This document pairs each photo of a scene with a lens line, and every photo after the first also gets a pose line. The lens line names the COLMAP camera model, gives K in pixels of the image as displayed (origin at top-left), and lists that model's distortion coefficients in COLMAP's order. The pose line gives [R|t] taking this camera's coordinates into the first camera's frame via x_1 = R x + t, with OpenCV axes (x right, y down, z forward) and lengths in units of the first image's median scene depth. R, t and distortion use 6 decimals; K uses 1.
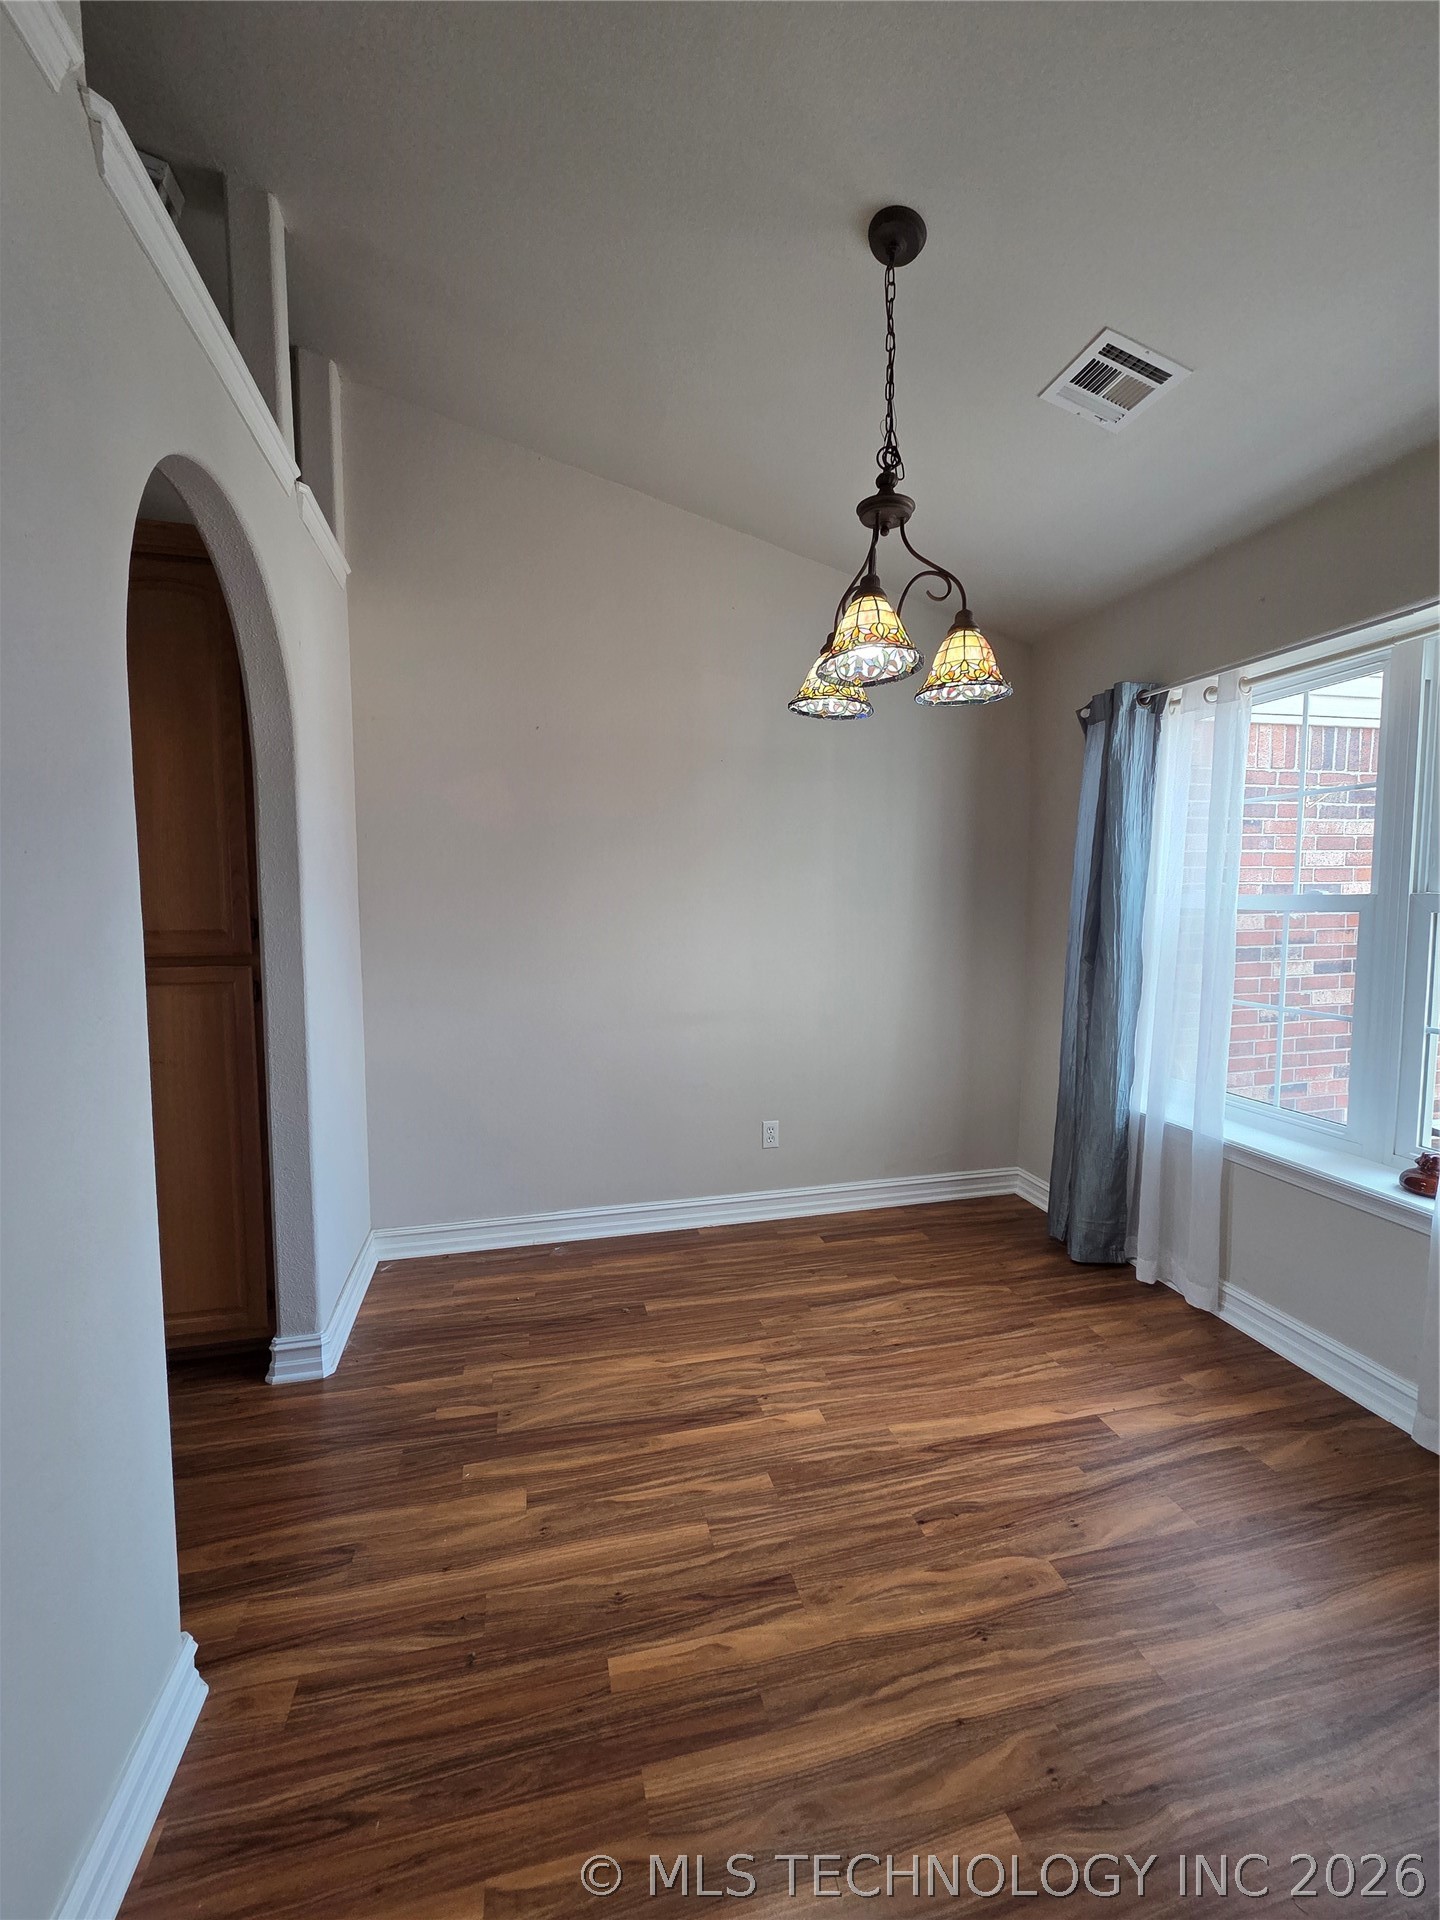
lens RADIAL K [[781.2, 0, 712.5], [0, 781.2, 956.9], [0, 0, 1]] dist [0.001413, -0.000147]
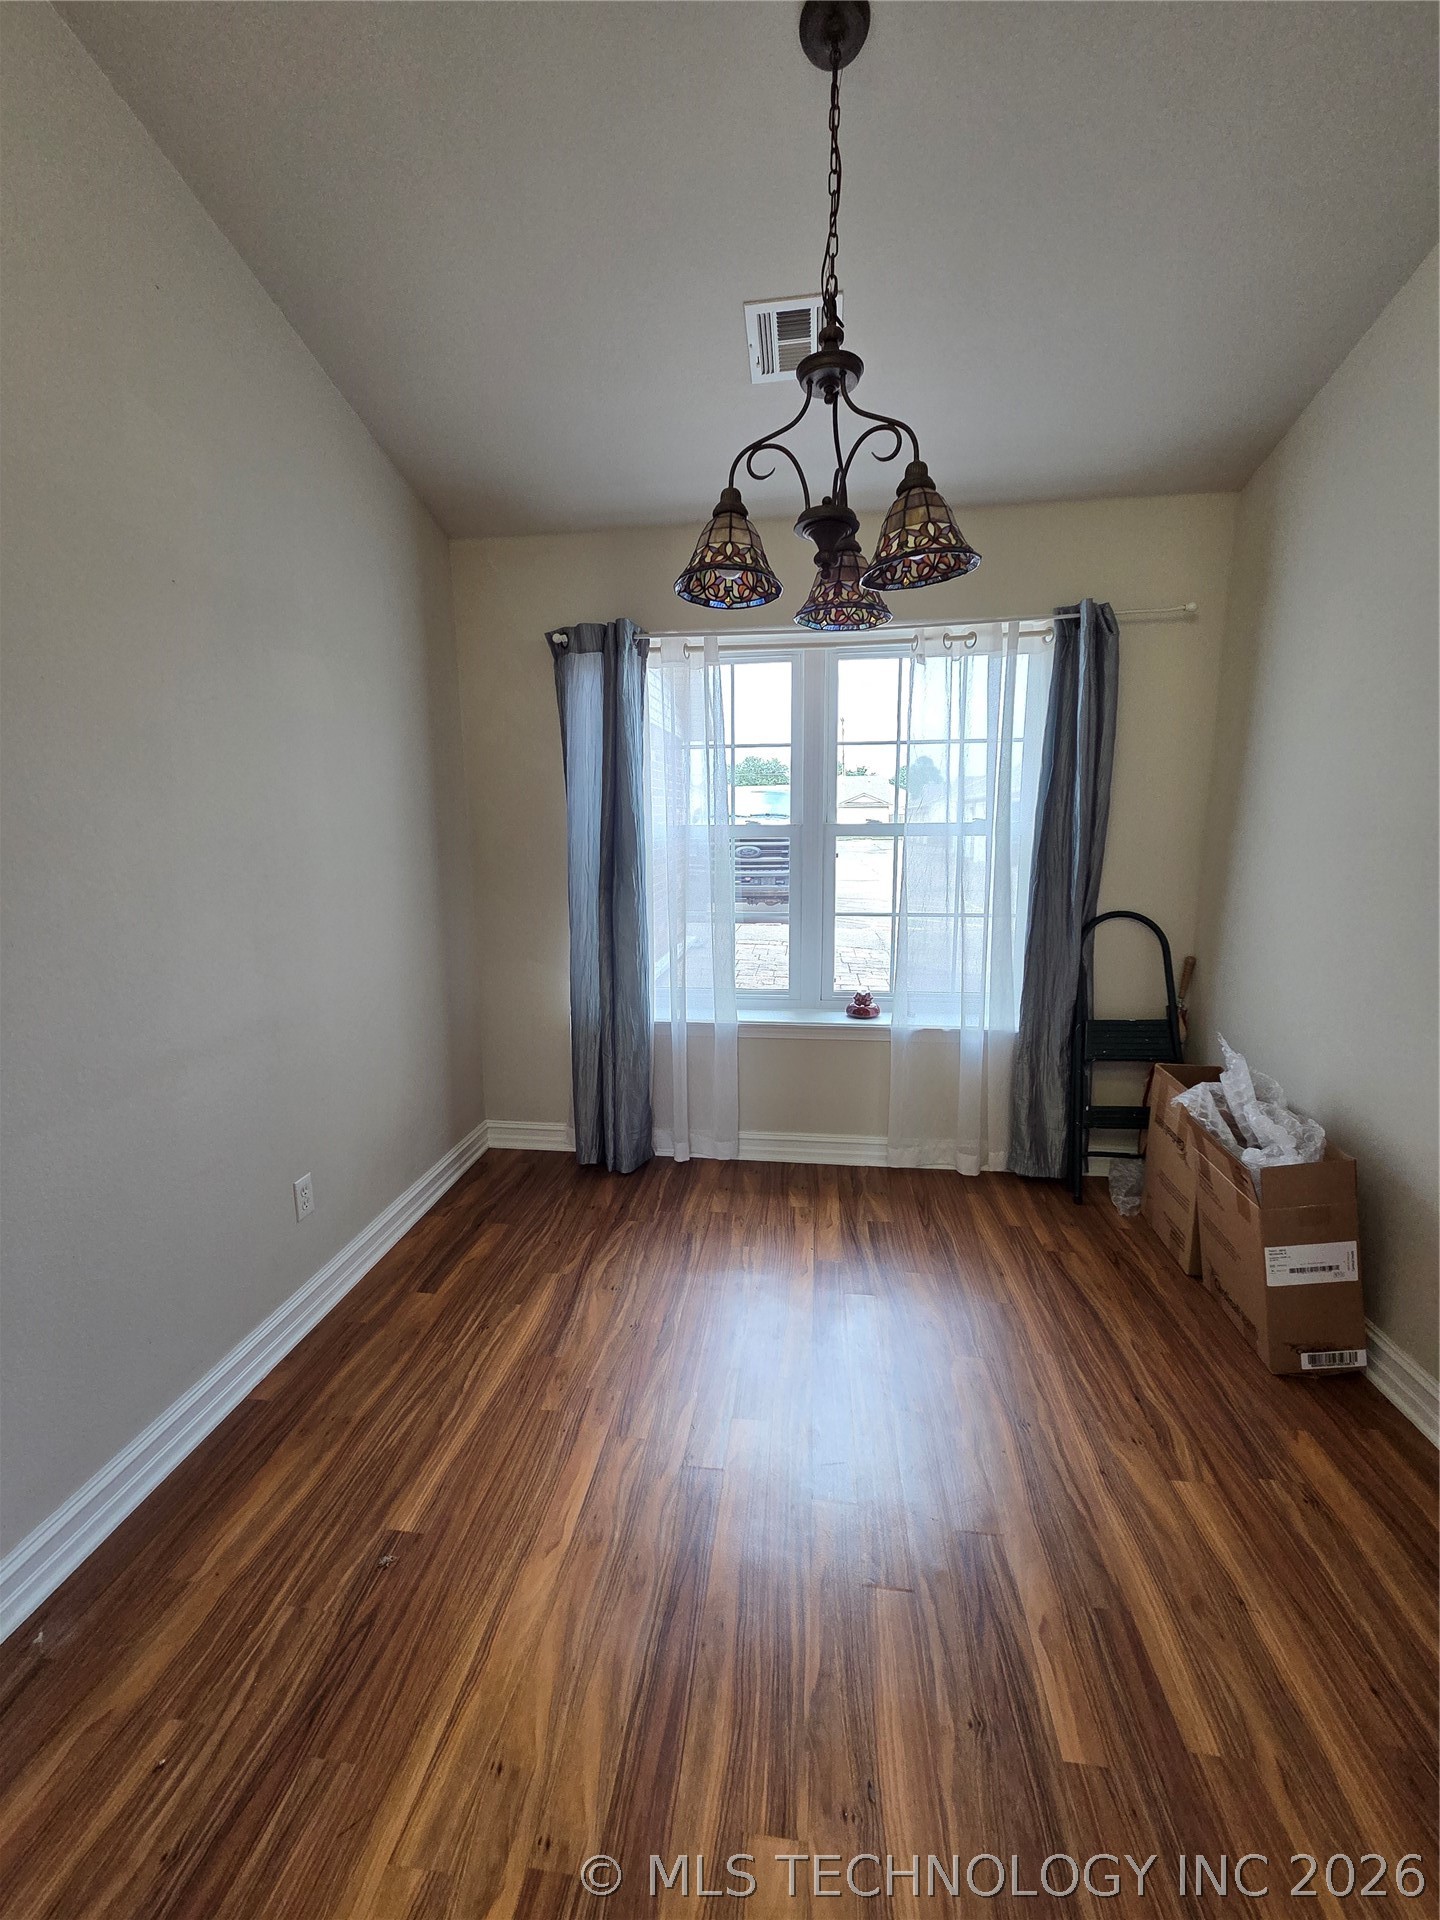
lens RADIAL K [[781.2, 0, 712.5], [0, 781.2, 956.9], [0, 0, 1]] dist [0.001413, -0.000147]
pose [[0.359123, -0.163901, 0.918786, -0.508734], [0.081944, 0.986194, 0.143896, -0.055929], [-0.929686, 0.023612, 0.367596, 0.580652]]
